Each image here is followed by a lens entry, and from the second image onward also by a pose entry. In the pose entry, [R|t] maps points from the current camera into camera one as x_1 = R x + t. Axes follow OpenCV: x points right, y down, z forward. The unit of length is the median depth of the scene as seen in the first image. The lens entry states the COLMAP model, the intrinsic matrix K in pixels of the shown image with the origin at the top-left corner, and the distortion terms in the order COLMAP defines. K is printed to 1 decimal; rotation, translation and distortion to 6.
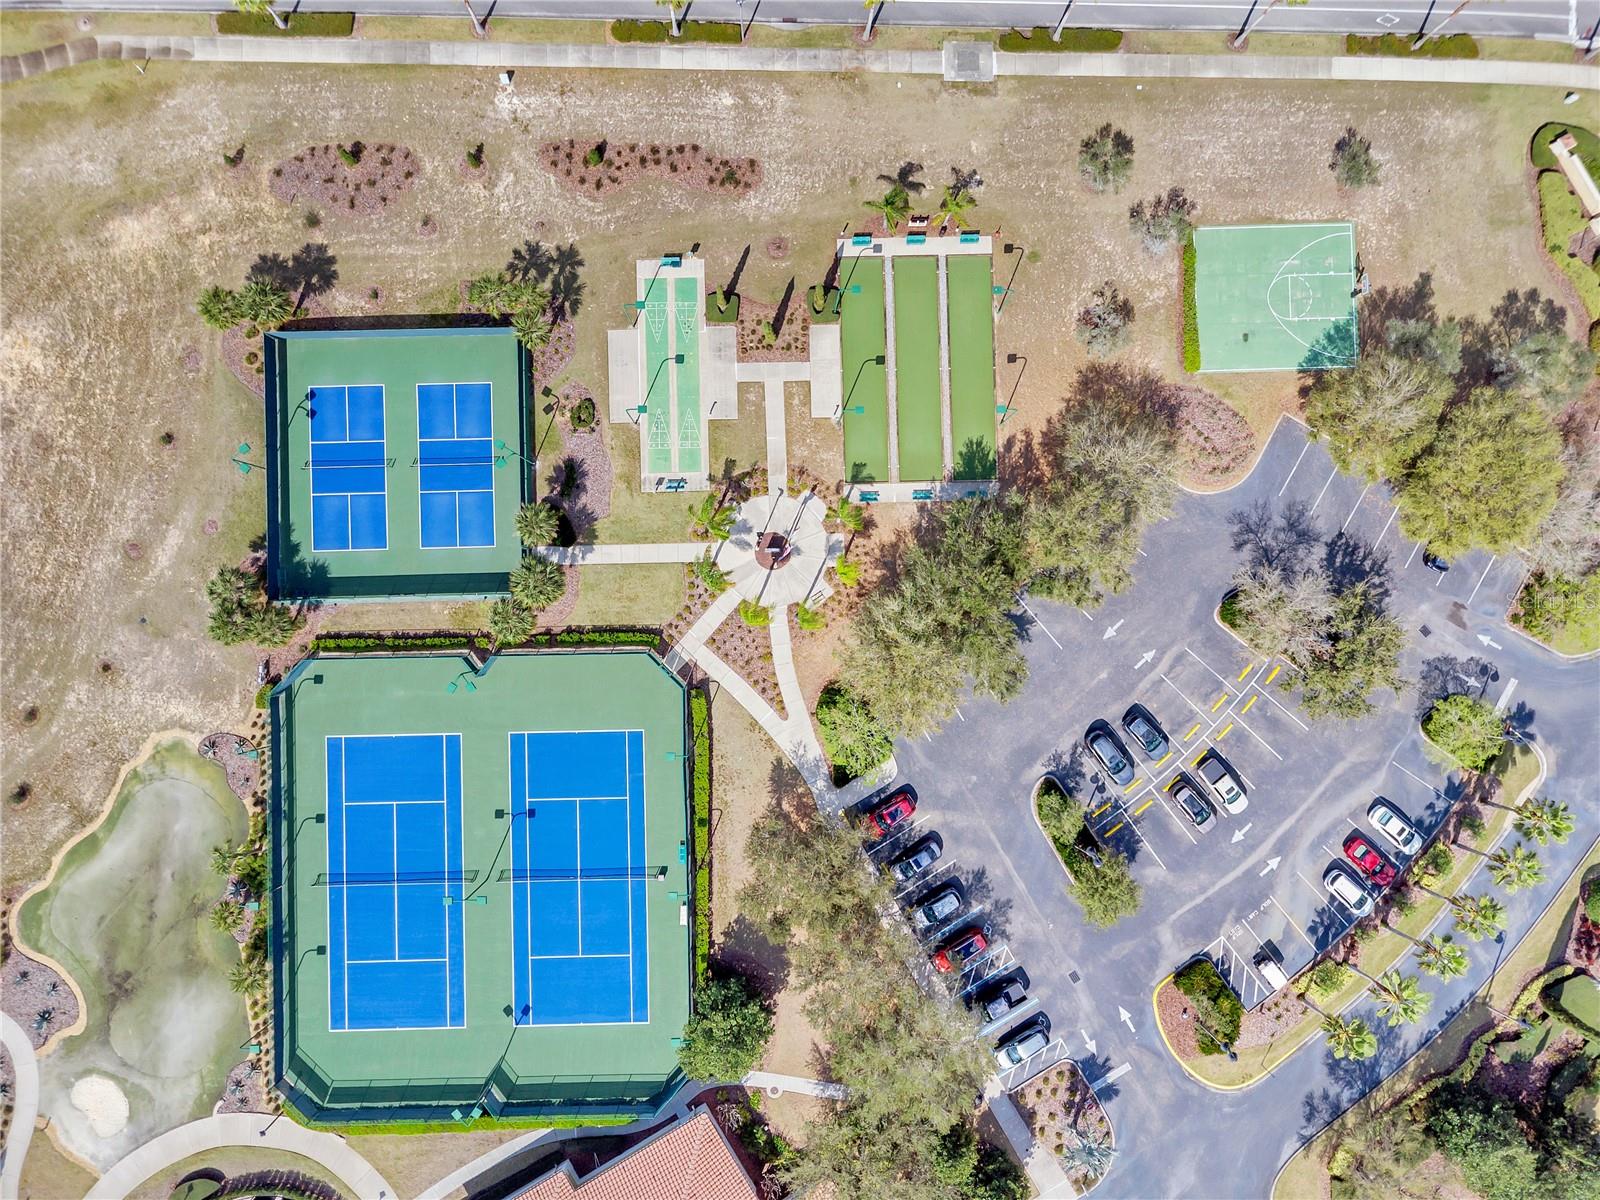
lens RADIAL K [[1182.9, 0, 792.8], [0, 1182.9, 601.7], [0, 0, 1]] dist [0.014914, -0.012635]
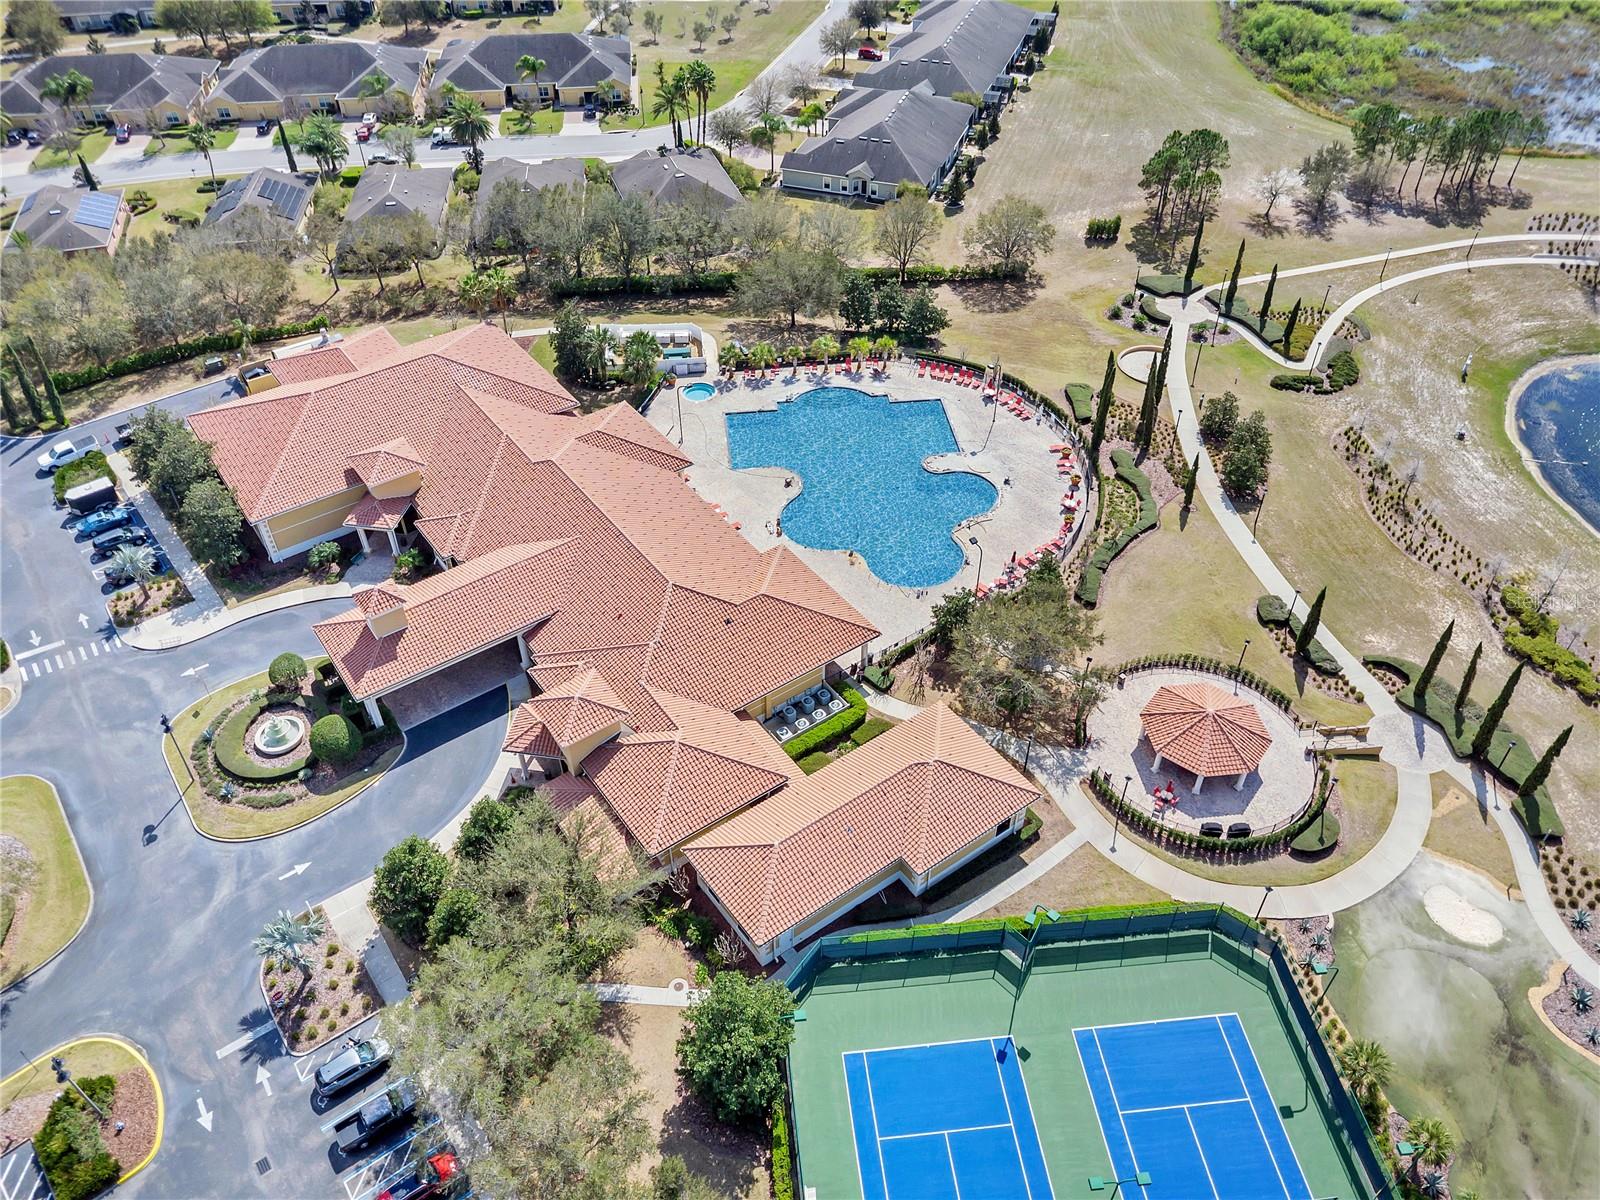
lens RADIAL K [[1182.9, 0, 800.8], [0, 1182.9, 598.3], [0, 0, 1]] dist [0.014914, -0.012635]
pose [[-0.995609, 0.047555, -0.080636, -0.046038], [-0.091798, -0.664767, 0.741389, -0.018703], [-0.018347, 0.745536, 0.666213, 0.262594]]
